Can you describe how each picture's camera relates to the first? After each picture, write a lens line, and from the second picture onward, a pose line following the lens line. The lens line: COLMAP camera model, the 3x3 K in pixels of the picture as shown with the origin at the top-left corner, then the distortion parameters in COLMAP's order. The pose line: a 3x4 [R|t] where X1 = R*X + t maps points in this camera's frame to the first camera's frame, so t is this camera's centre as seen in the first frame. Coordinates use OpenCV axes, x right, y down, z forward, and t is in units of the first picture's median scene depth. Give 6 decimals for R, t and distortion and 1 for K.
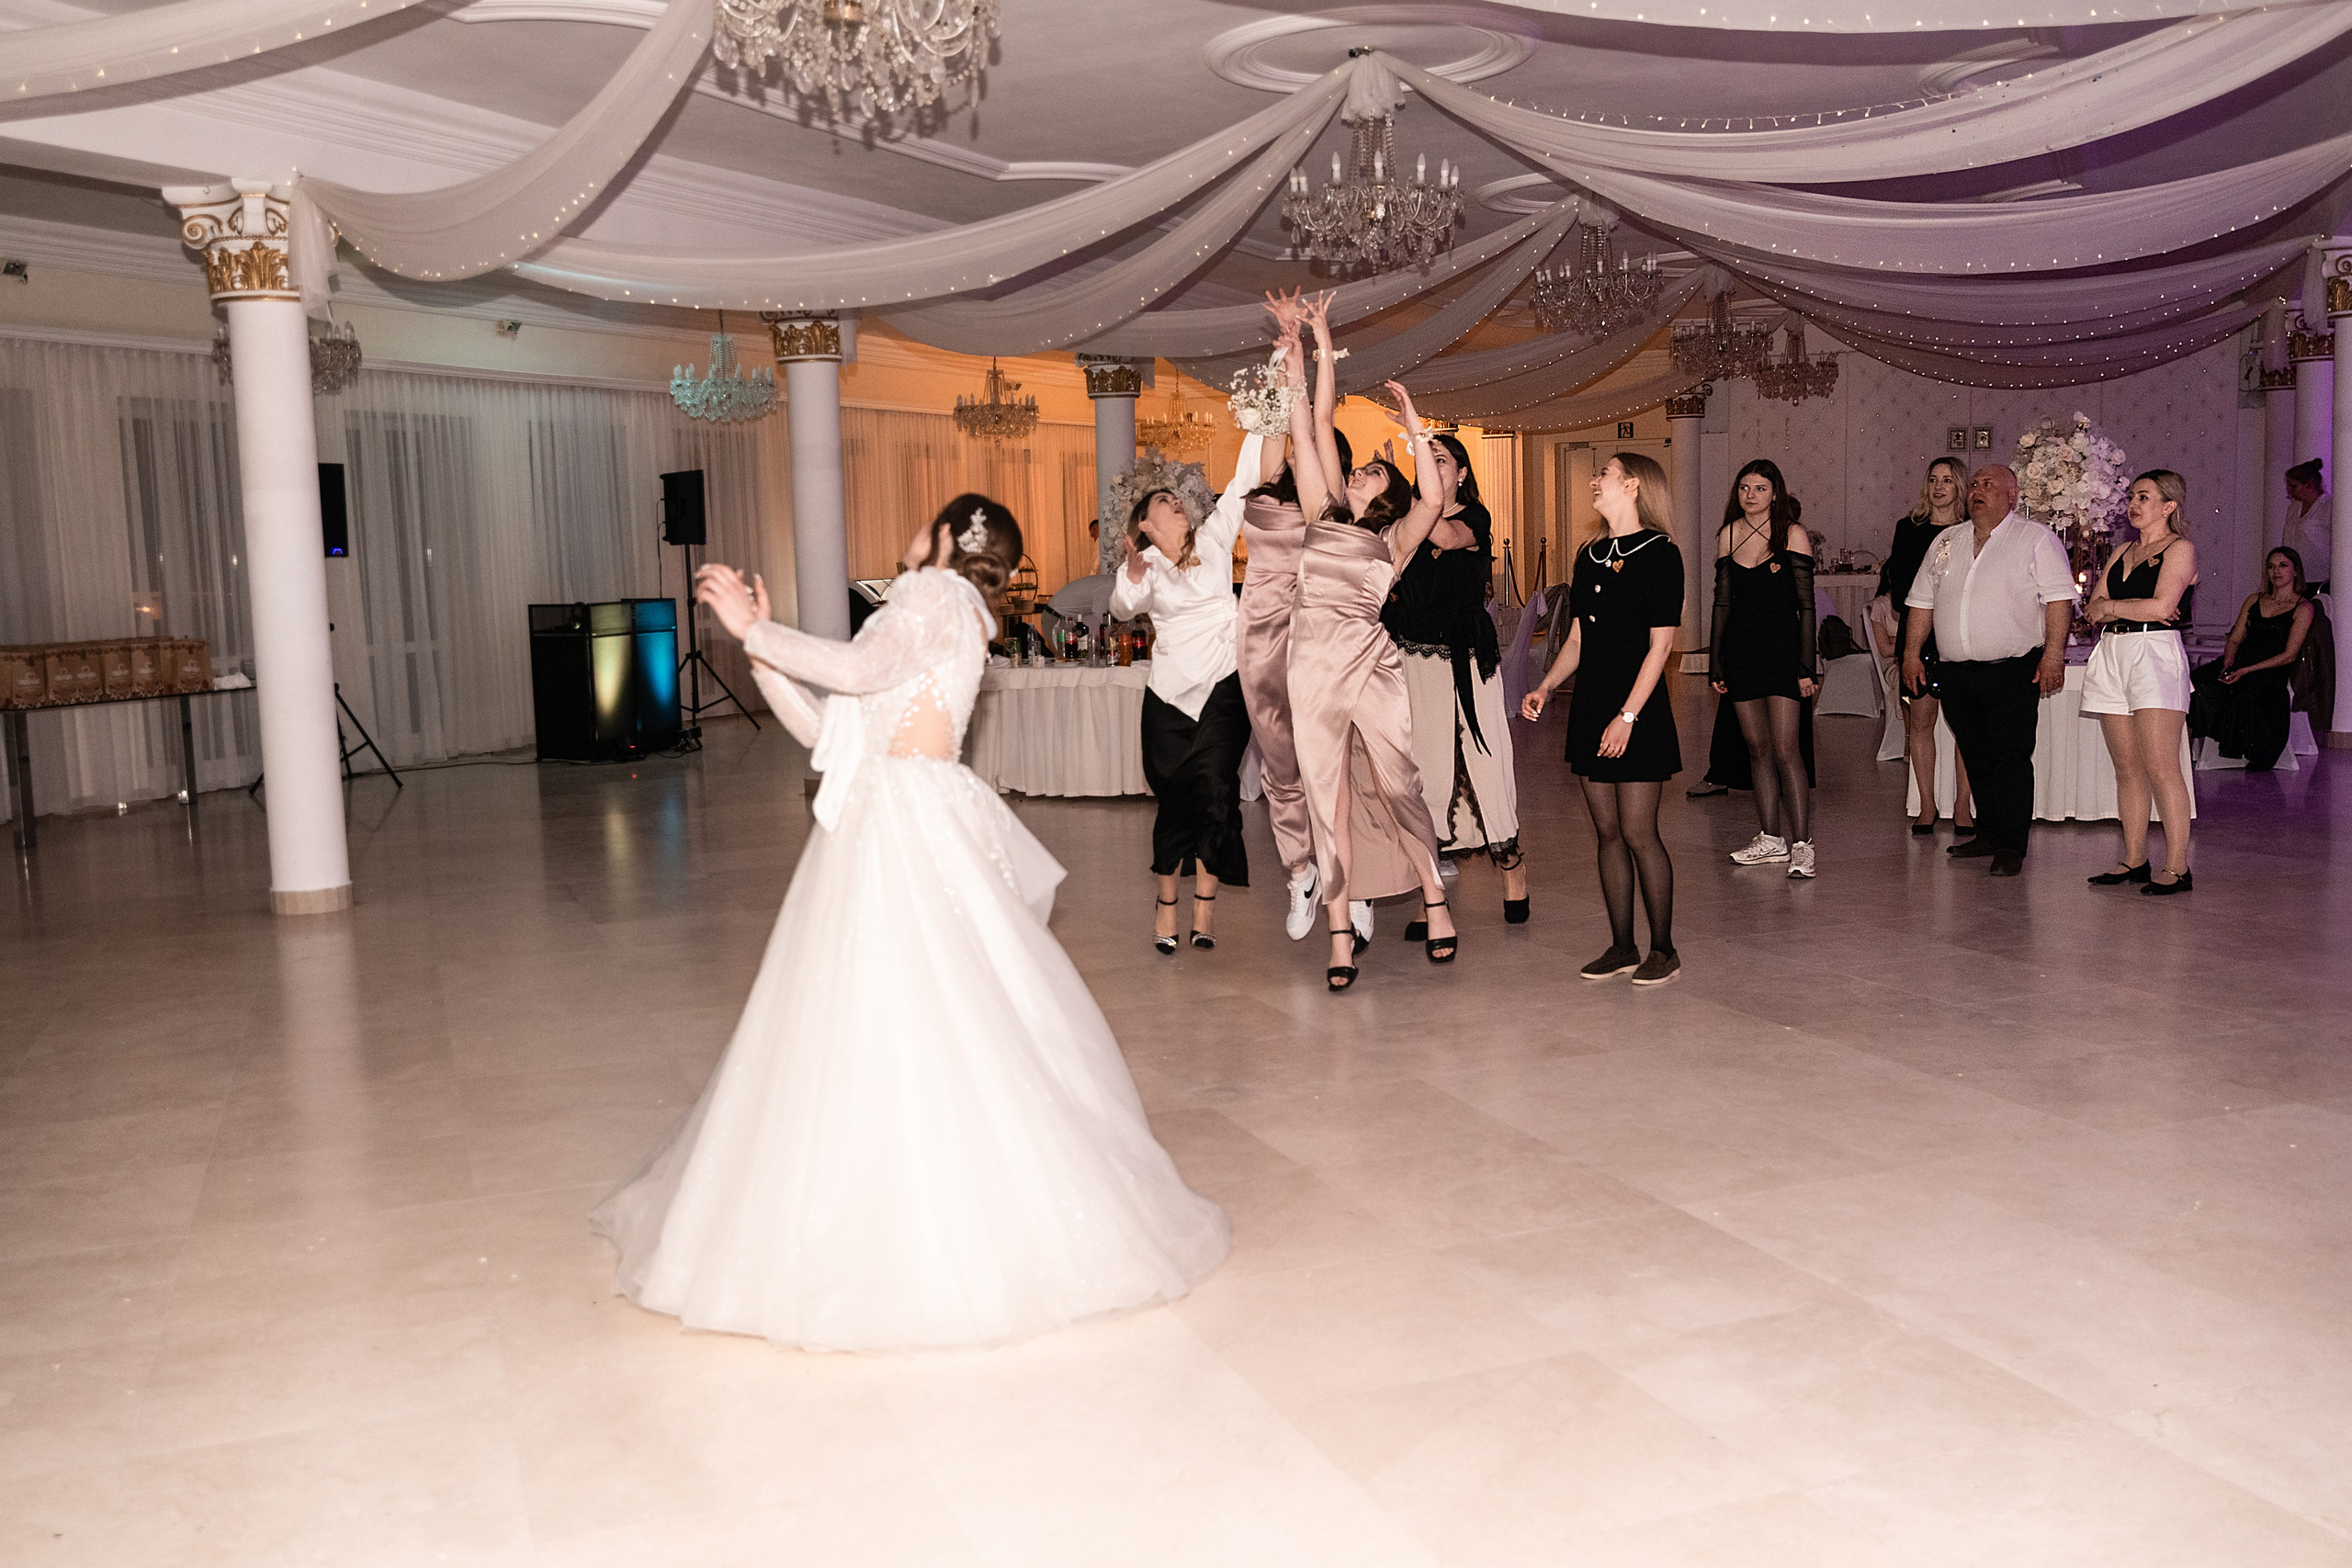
lens RADIAL K [[2159.7, 0, 1176.0], [0, 2159.7, 784.0], [0, 0, 1]] dist [-0.004294, 0.003559]
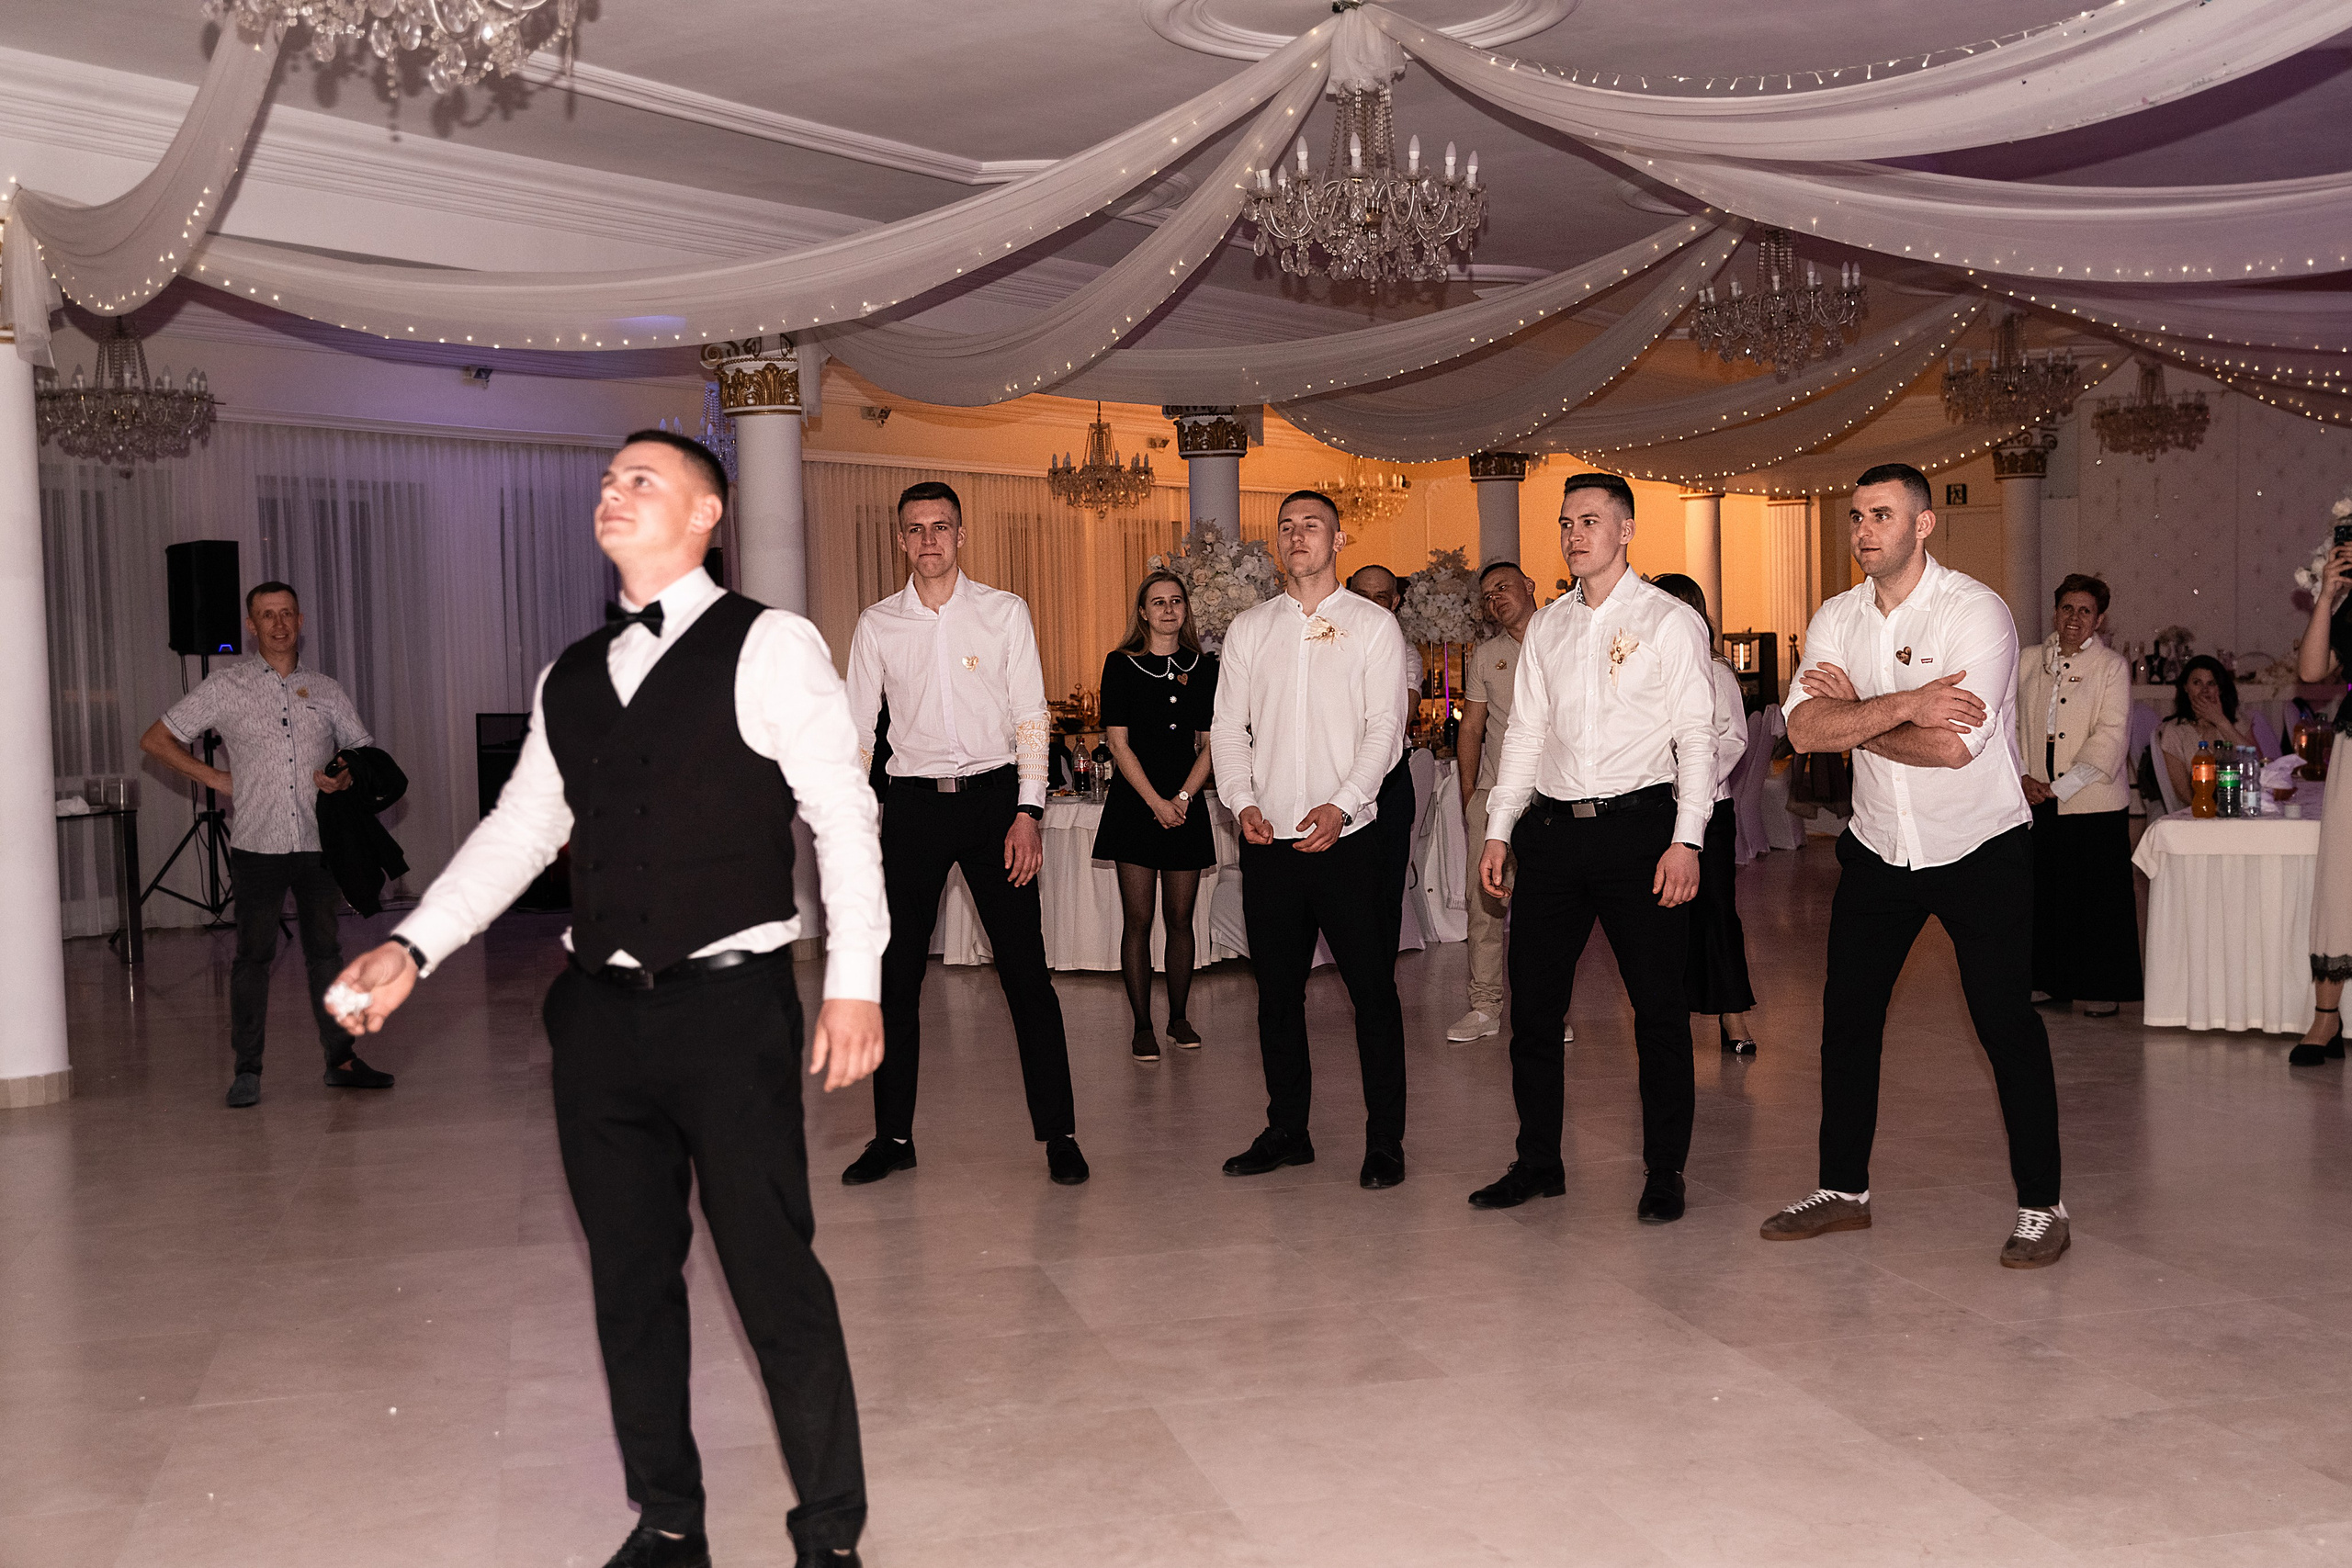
lens RADIAL K [[2656.7, 0, 1176.0], [0, 2656.7, 784.0], [0, 0, 1]] dist [0.023877, 0.009464]
pose [[0.991349, 0.011147, -0.130778, 0.117612], [-0.018193, 0.998439, -0.052800, -0.011438], [0.129985, 0.054723, 0.990005, 0.061088]]
